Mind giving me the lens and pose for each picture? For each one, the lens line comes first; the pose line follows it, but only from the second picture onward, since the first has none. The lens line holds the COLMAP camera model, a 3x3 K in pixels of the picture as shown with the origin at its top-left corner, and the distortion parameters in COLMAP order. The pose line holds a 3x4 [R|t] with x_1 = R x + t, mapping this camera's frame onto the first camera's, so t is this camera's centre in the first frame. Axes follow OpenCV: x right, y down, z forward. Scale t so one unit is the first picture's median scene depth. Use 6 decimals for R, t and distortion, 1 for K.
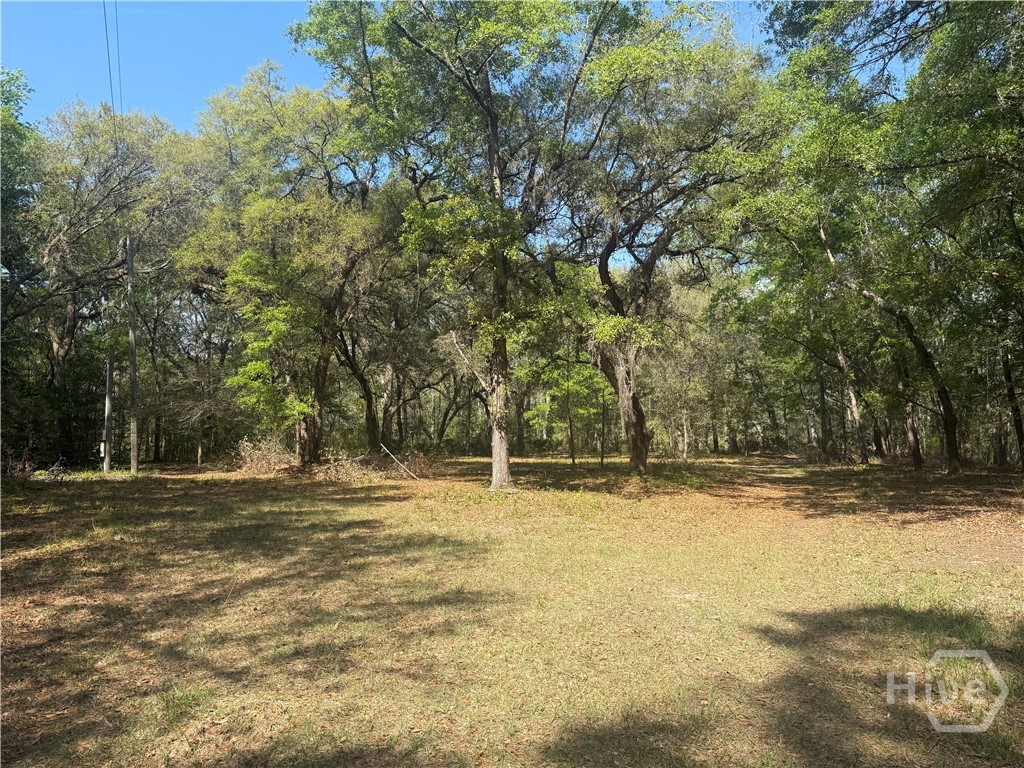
lens RADIAL K [[714.3, 0, 513.1], [0, 714.3, 387.1], [0, 0, 1]] dist [0.082639, -0.111201]
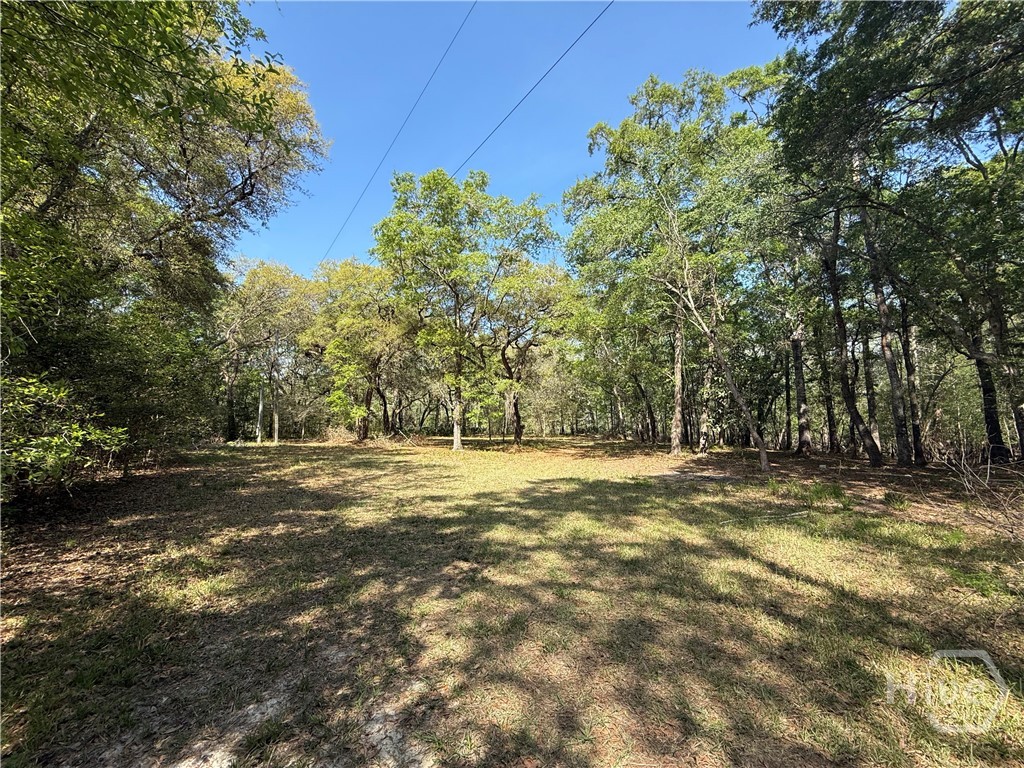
lens RADIAL K [[407.6, 0, 510.2], [0, 407.6, 385.0], [0, 0, 1]] dist [0.001637, -0.000124]
pose [[0.992158, 0.019088, 0.123525, -0.012436], [-0.015500, 0.999431, -0.029945, -0.030603], [-0.124026, 0.027796, 0.991890, -0.324909]]
